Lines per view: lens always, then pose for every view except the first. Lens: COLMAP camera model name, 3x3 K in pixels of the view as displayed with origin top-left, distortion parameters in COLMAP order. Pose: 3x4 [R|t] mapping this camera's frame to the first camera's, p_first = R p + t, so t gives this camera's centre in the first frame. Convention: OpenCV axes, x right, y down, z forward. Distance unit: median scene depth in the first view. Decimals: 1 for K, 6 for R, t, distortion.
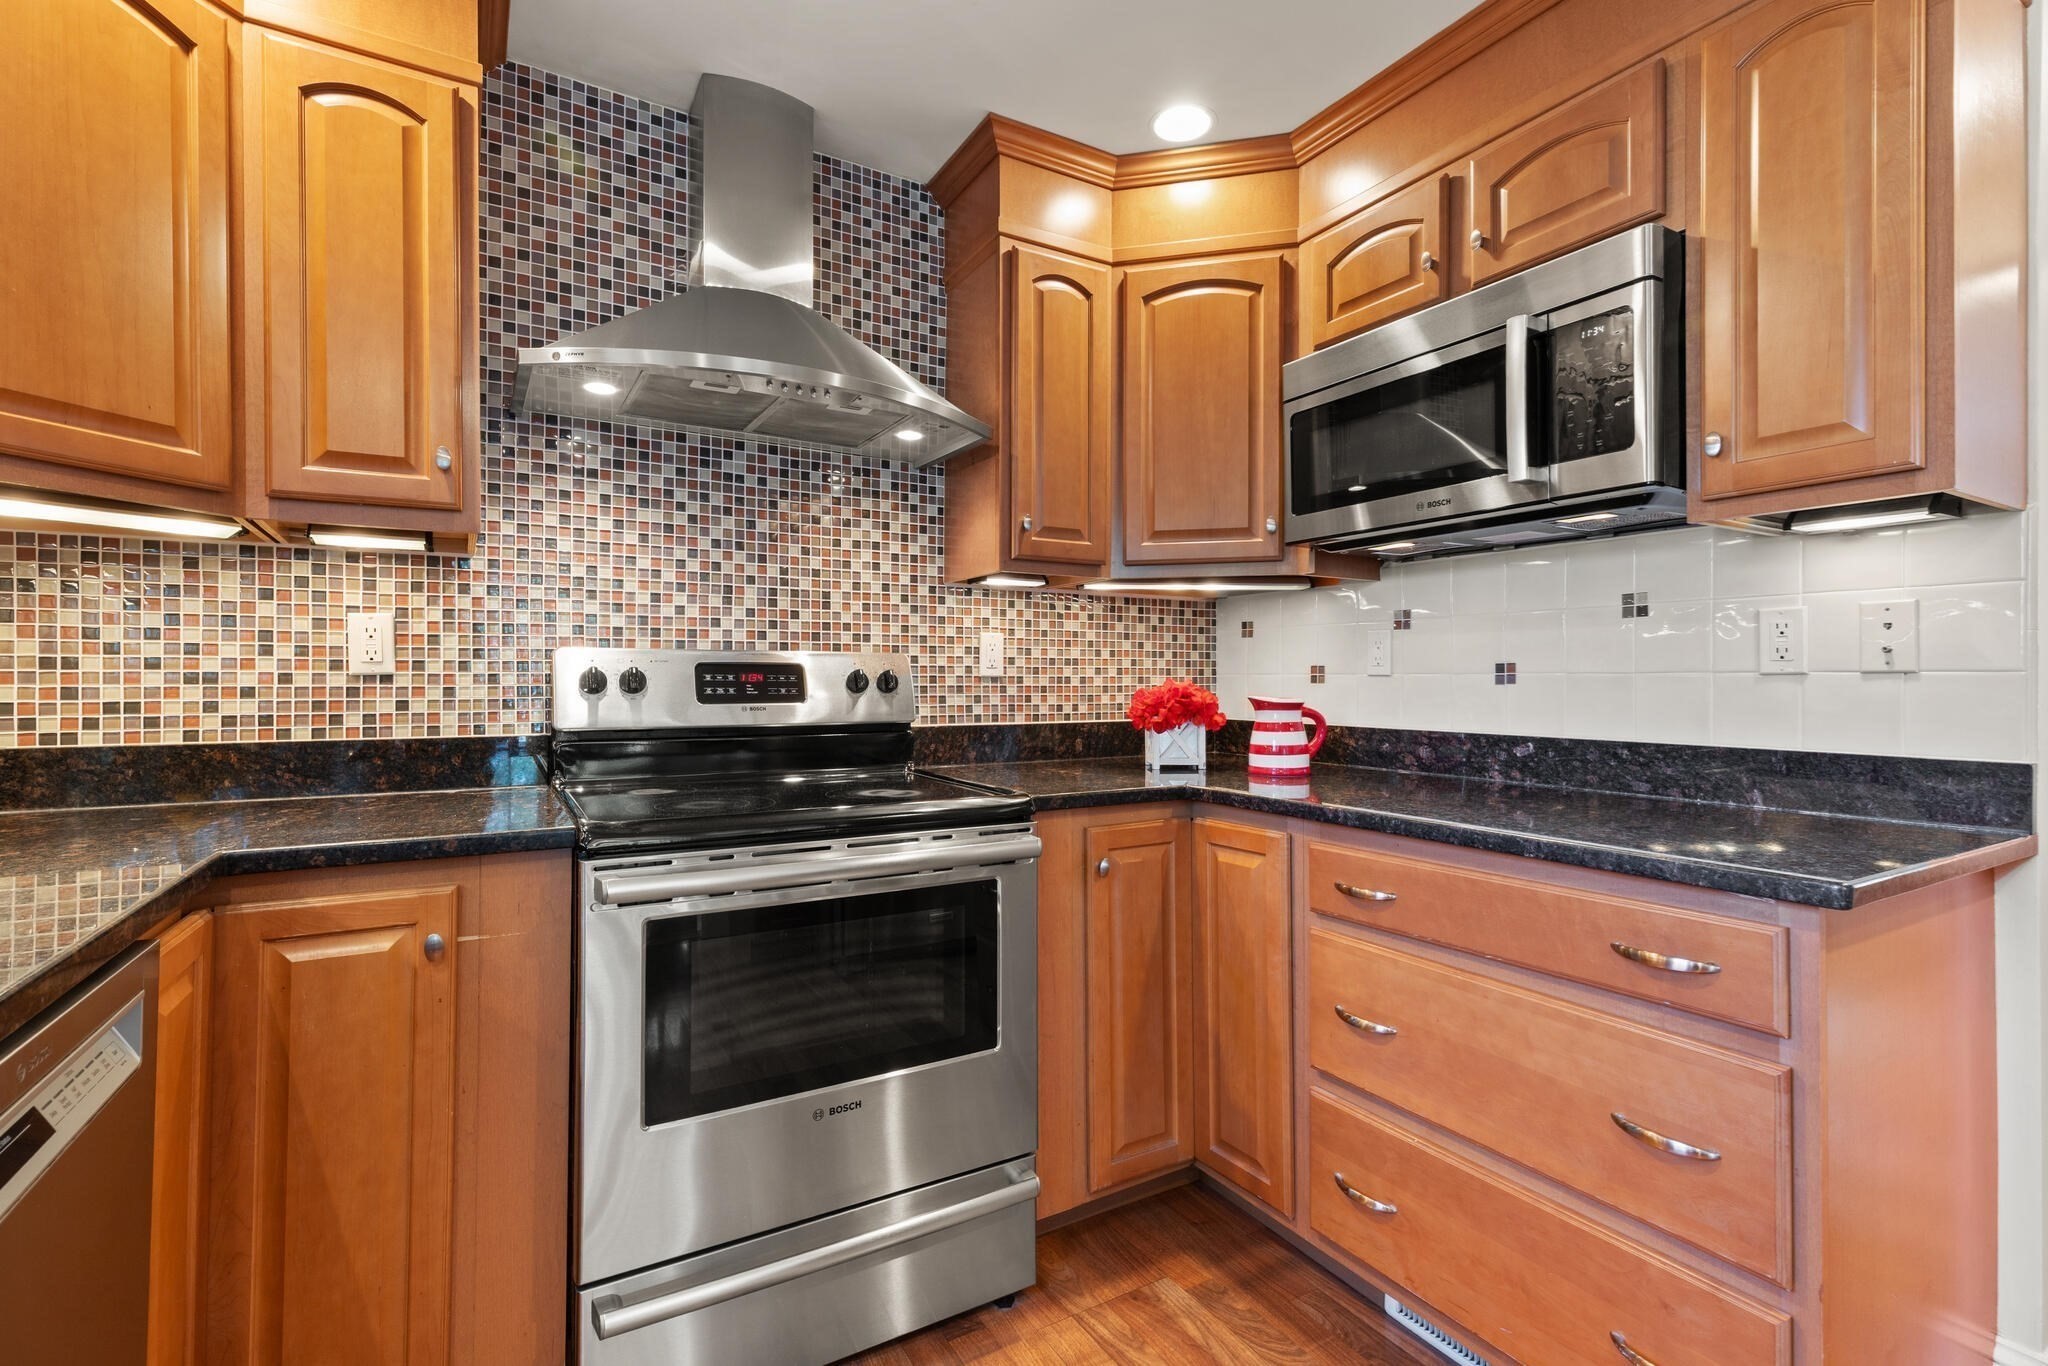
lens RADIAL K [[935.7, 0, 1028.3], [0, 935.7, 680.1], [0, 0, 1]] dist [0.011696, -0.001538]
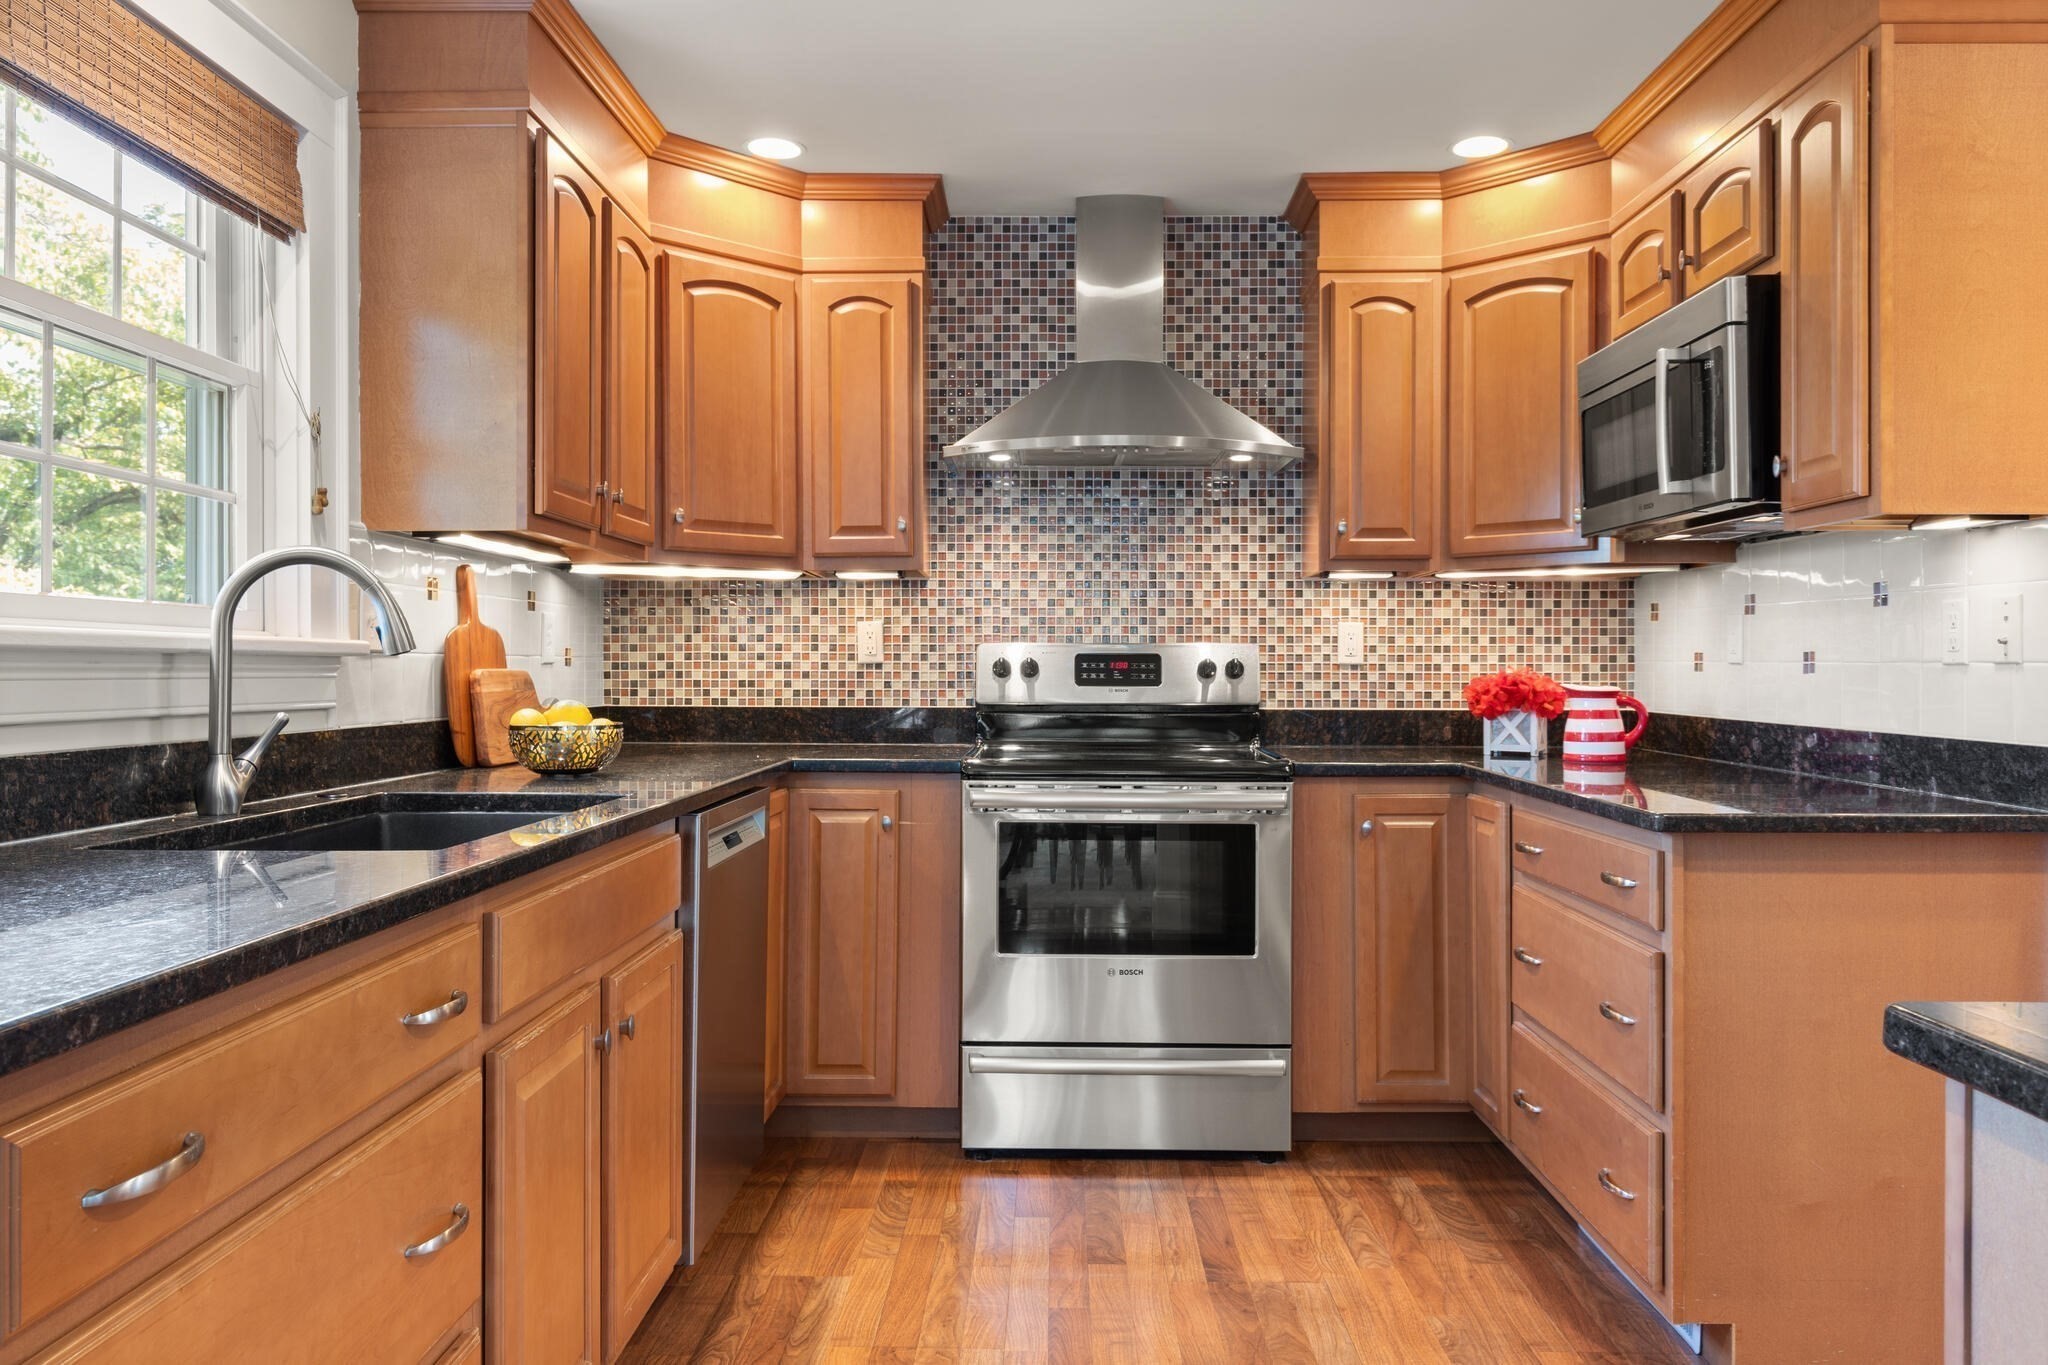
lens RADIAL K [[1422.8, 0, 1024.7], [0, 1422.8, 687.0], [0, 0, 1]] dist [0.032823, 0.000687]
pose [[0.851480, 0.009458, -0.524302, 0.615160], [-0.000633, 0.999855, 0.017008, -0.006179], [0.524387, -0.014150, 0.851362, -0.701499]]
